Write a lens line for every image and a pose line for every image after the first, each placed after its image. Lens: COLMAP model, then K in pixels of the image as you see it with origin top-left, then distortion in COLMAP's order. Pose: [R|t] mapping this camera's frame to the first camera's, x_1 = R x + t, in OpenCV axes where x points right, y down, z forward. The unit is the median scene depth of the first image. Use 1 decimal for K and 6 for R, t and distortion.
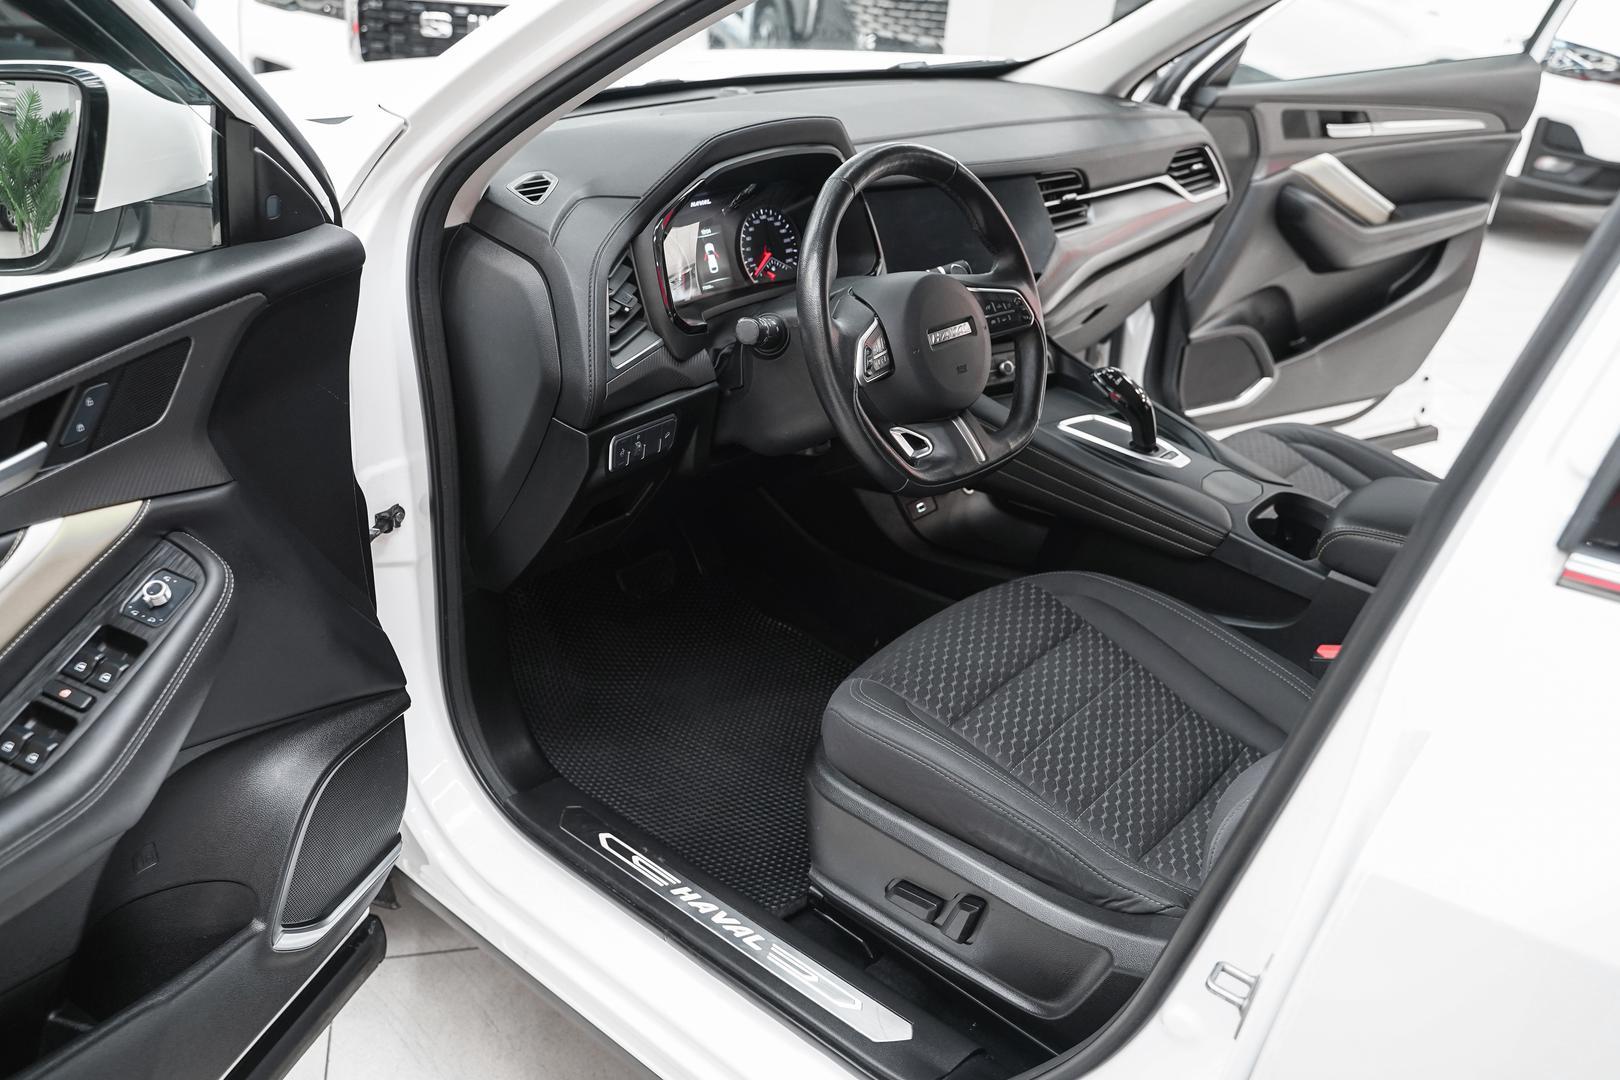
lens RADIAL K [[1250.2, 0, 809.9], [0, 1250.2, 548.8], [0, 0, 1]] dist [-0.028542, 0.015649]
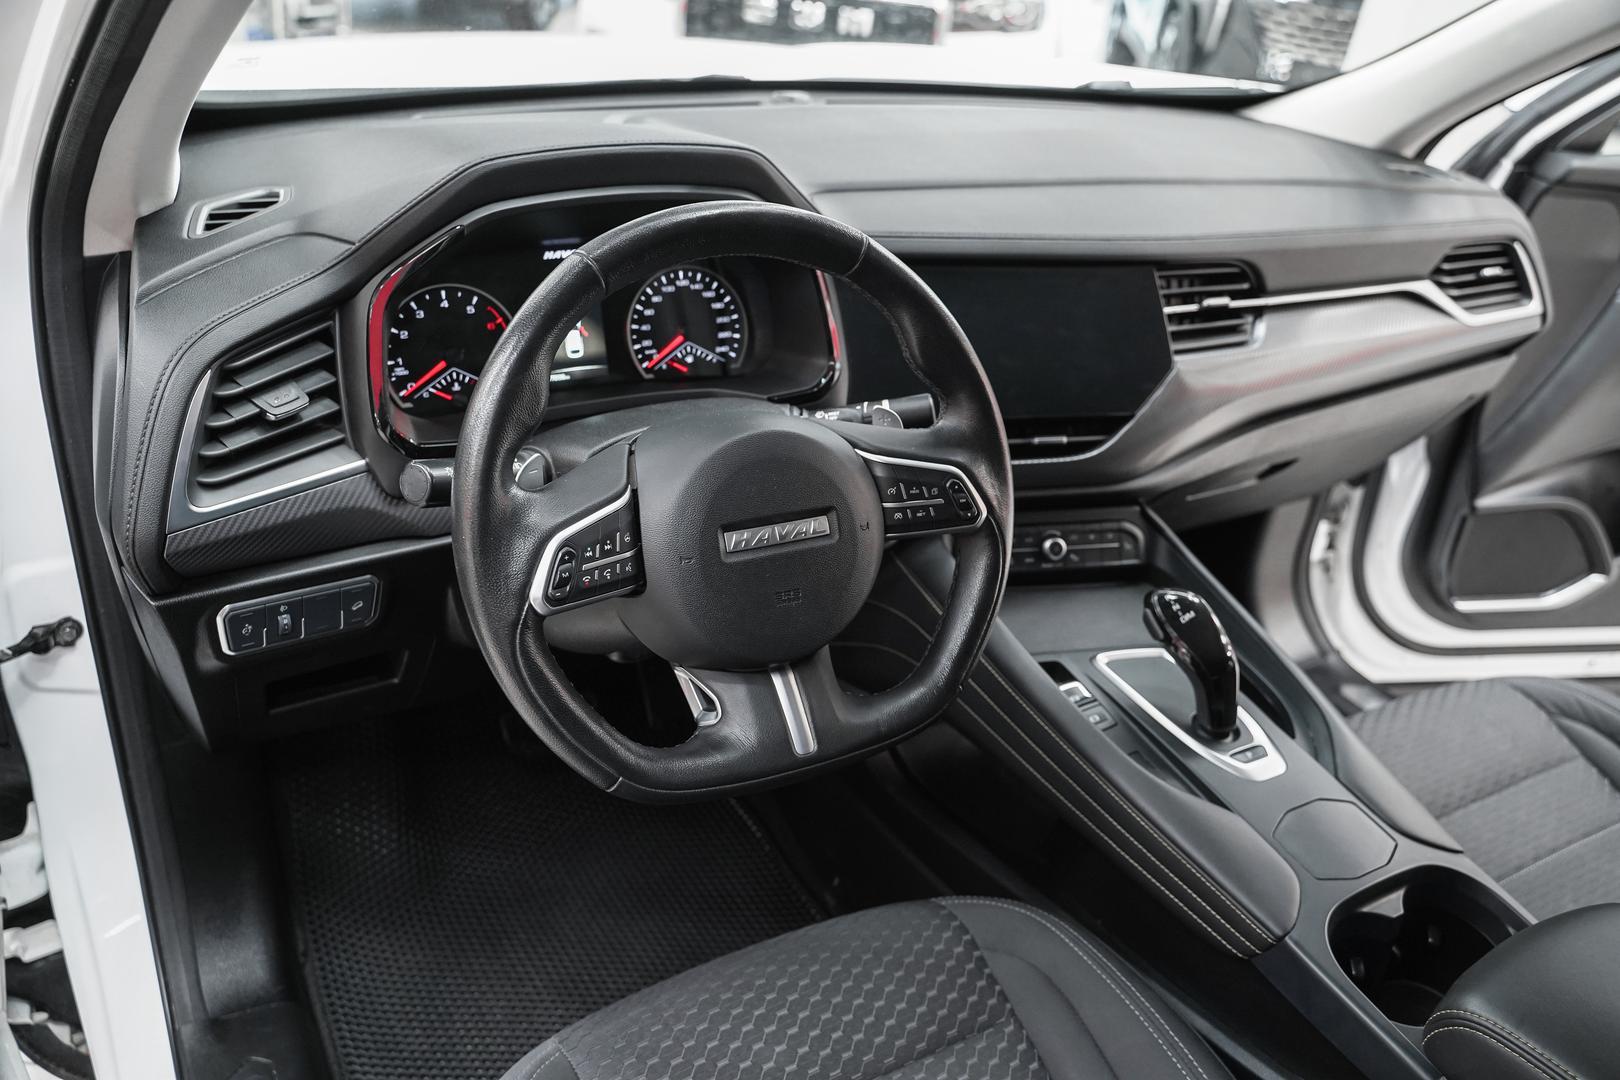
lens RADIAL K [[1250.2, 0, 809.9], [0, 1250.2, 548.8], [0, 0, 1]] dist [-0.028542, 0.015649]
pose [[0.943844, 0.182535, -0.275391, 0.203840], [-0.182935, 0.982821, 0.024462, -0.128612], [0.275125, 0.027290, 0.961021, 0.310734]]
